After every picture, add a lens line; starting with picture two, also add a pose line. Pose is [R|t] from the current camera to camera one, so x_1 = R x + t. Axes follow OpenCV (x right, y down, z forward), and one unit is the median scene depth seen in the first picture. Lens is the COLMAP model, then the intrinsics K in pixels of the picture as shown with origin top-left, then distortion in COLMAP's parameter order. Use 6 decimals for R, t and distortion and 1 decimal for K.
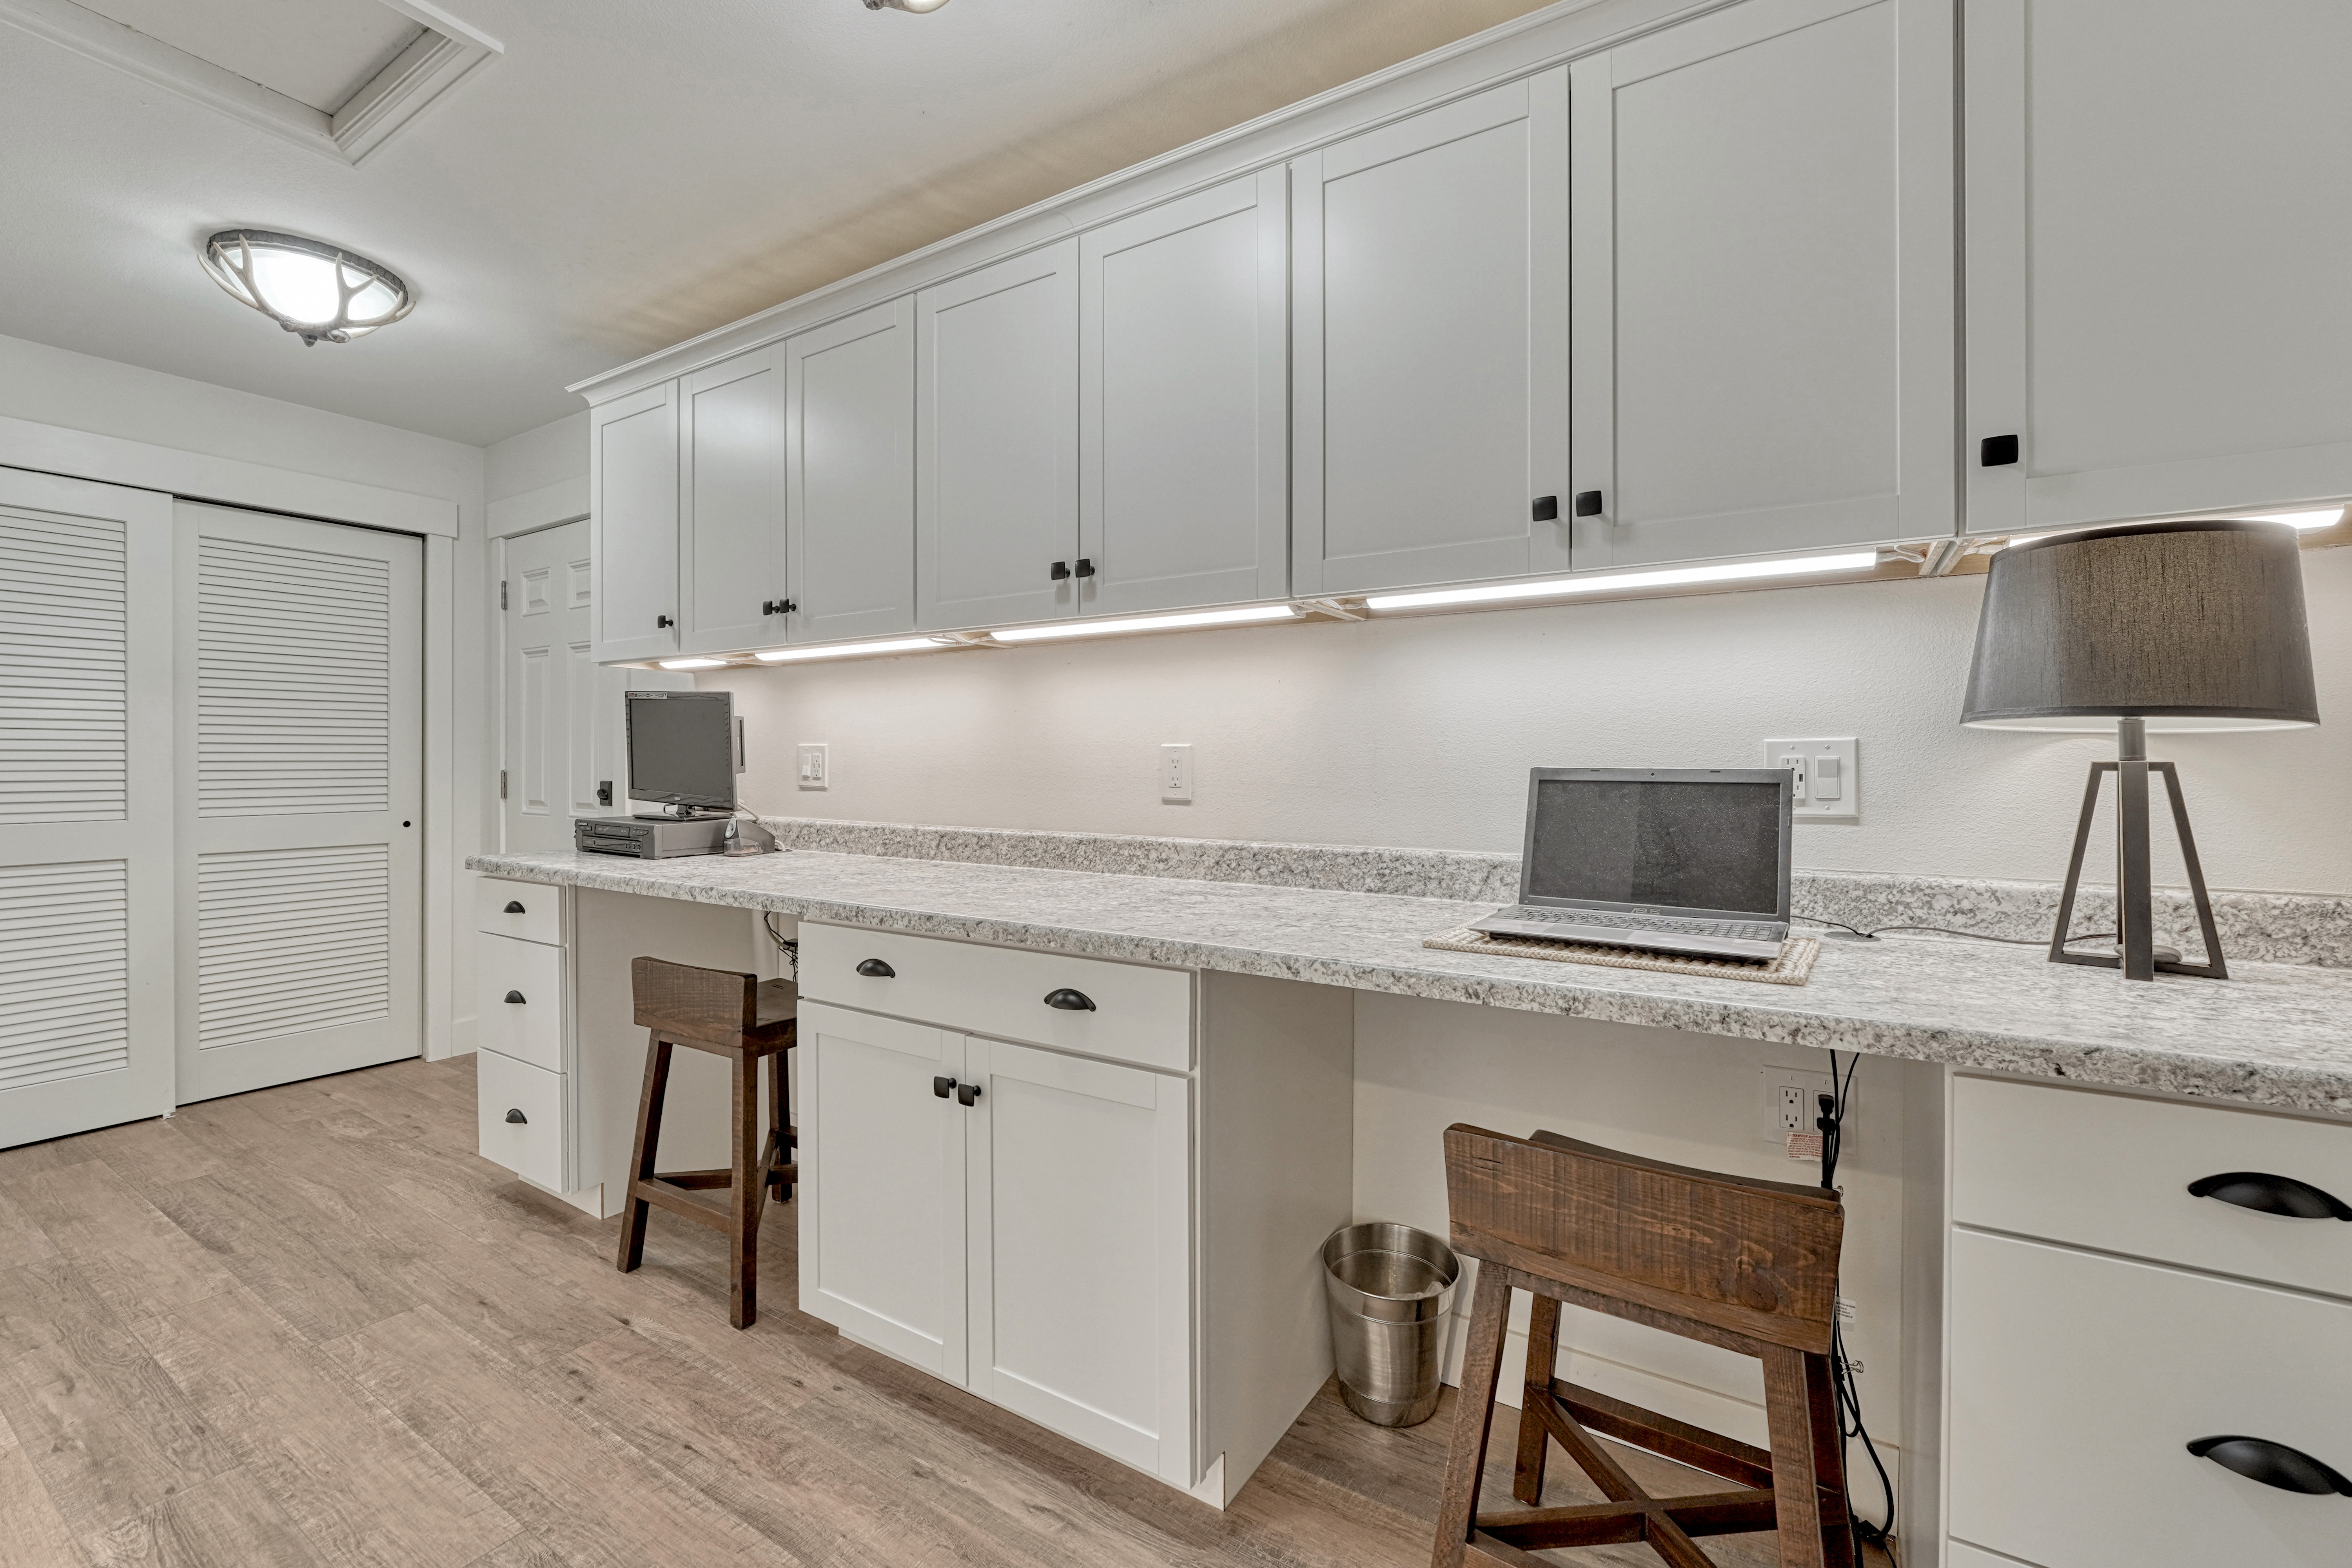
lens RADIAL K [[977.1, 0, 1160.9], [0, 977.1, 763.1], [0, 0, 1]] dist [-0.001954, 0.000019]
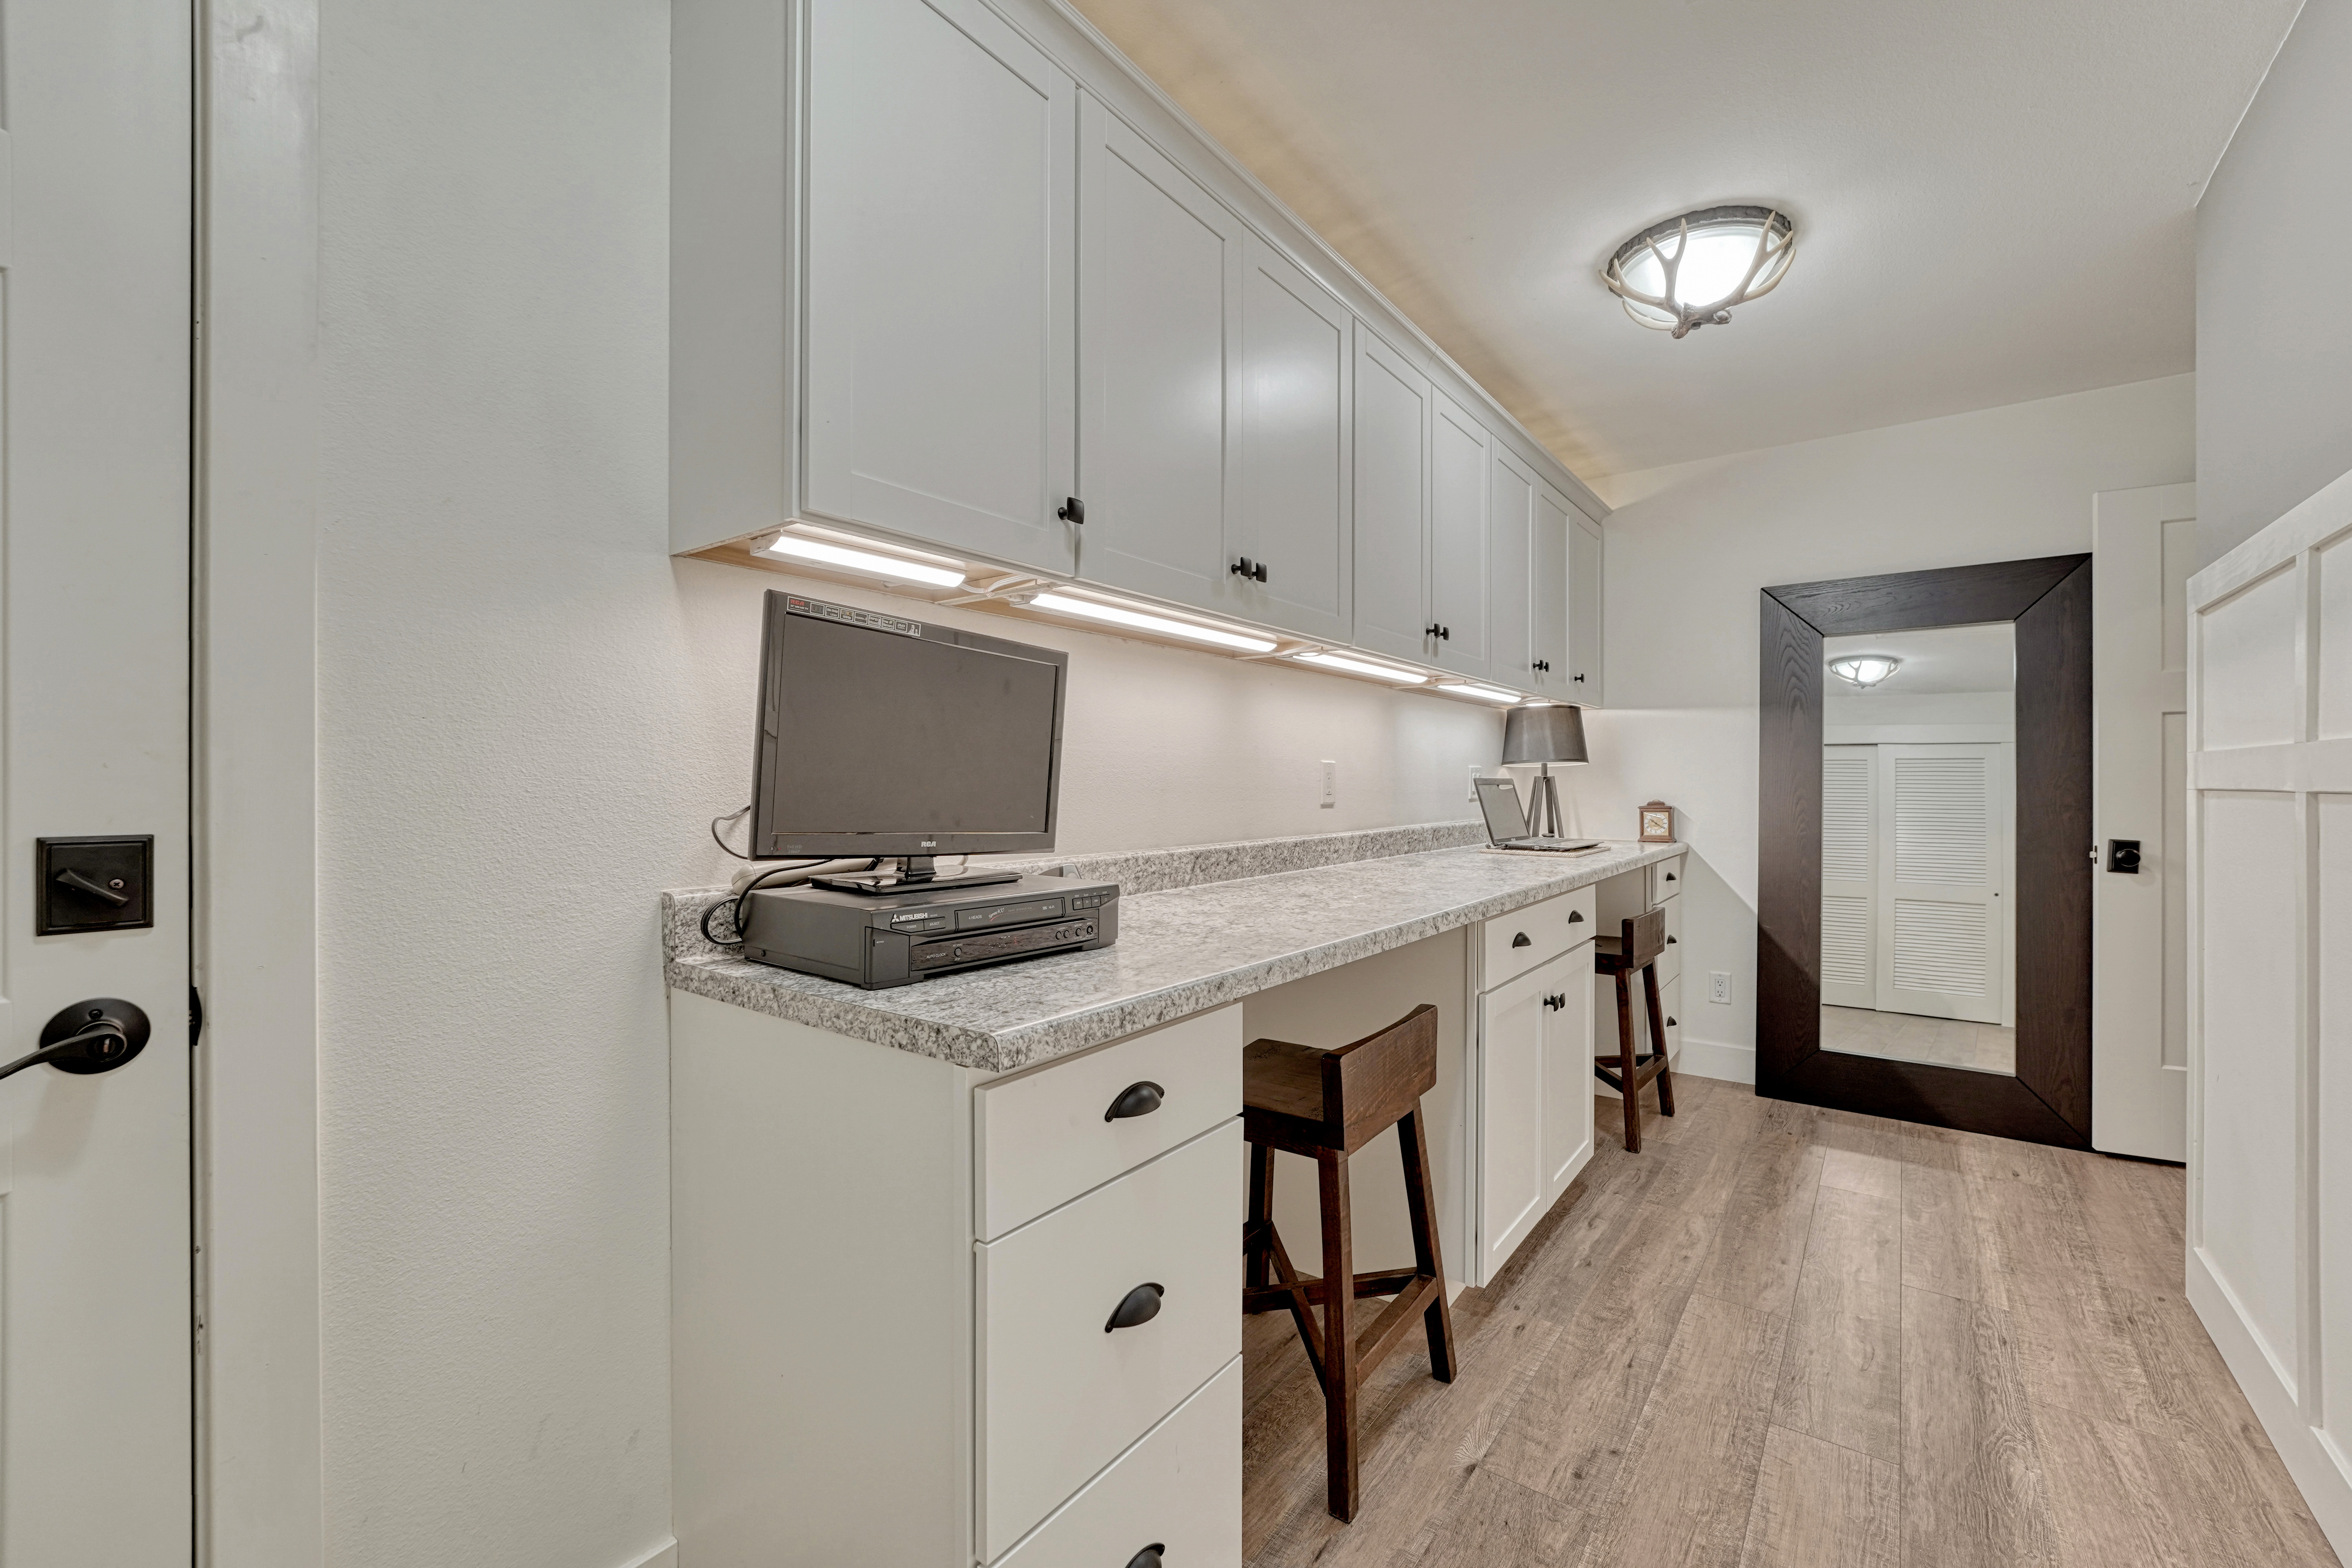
lens RADIAL K [[977.1, 0, 1156.7], [0, 977.1, 784.8], [0, 0, 1]] dist [-0.001954, 0.000019]
pose [[0.084044, -0.002907, 0.996458, -1.453276], [0.007579, 0.999969, 0.002278, 0.008946], [-0.996433, 0.007361, 0.084063, 1.261255]]
